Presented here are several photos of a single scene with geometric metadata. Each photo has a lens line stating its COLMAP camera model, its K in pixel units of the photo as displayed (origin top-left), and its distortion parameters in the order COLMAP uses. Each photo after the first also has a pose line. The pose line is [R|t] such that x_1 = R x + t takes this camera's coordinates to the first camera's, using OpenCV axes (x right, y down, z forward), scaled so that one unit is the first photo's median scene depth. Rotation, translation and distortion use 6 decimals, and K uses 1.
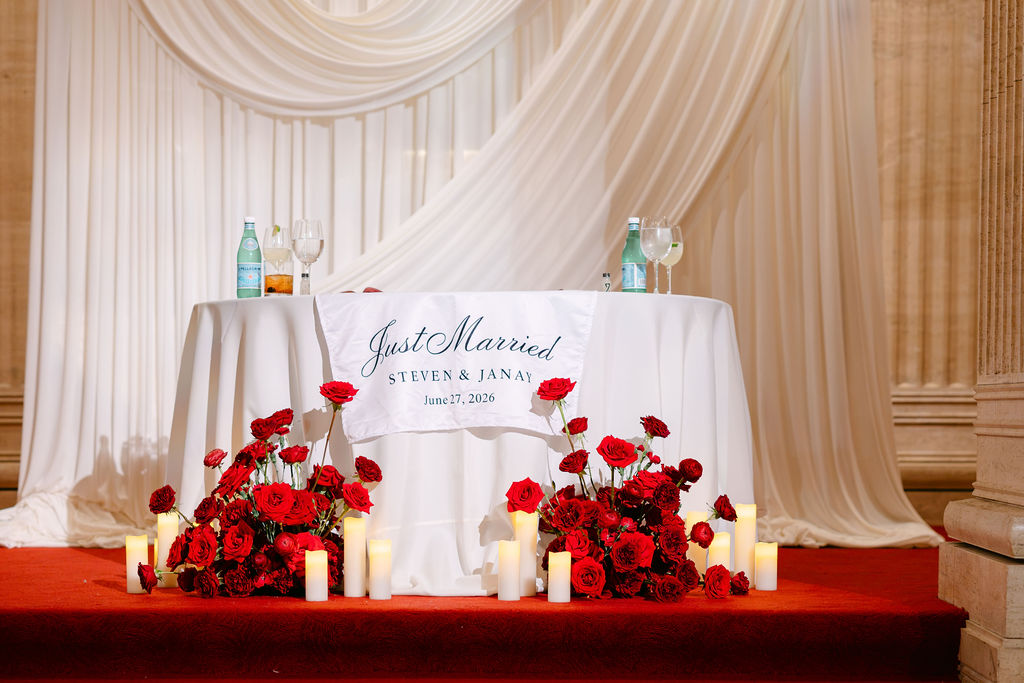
lens RADIAL K [[2945.8, 0, 512.0], [0, 2945.8, 521.3], [0, 0, 1]] dist [0.084694, -0.597294]
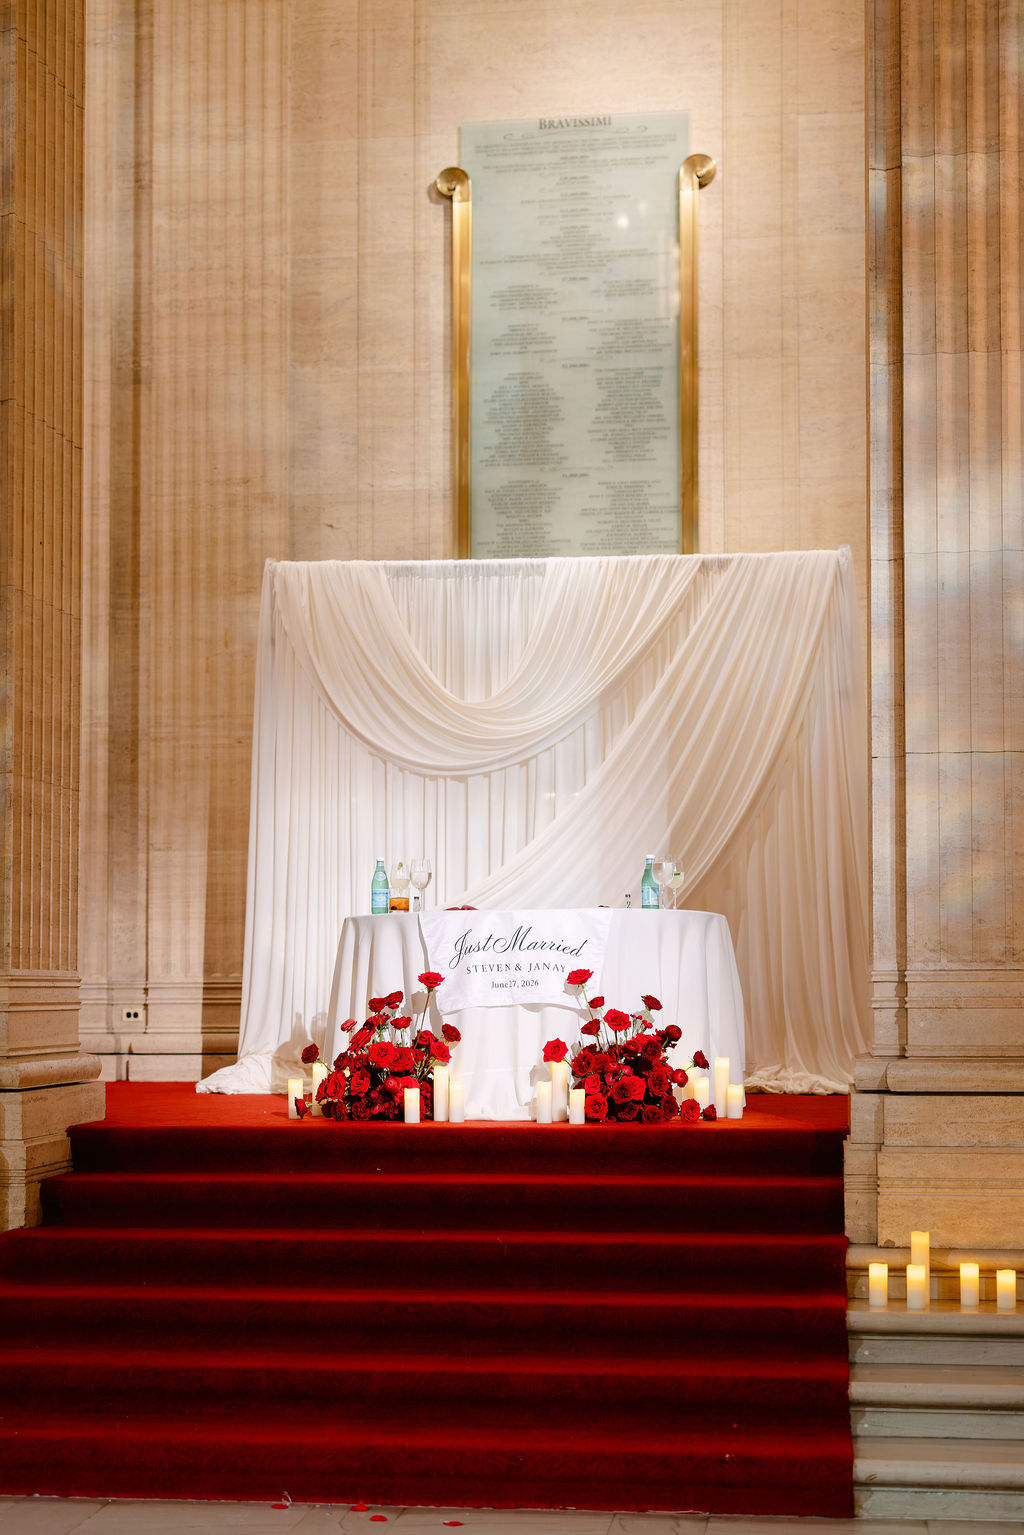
lens RADIAL K [[4415.8, 0, 512.0], [0, 4415.8, 767.5], [0, 0, 1]] dist [0.084694, -0.597294]
pose [[0.985566, -0.012743, -0.168808, 0.345366], [-0.002407, 0.996007, -0.089243, 0.045695], [0.169272, 0.088361, 0.981600, -1.125845]]
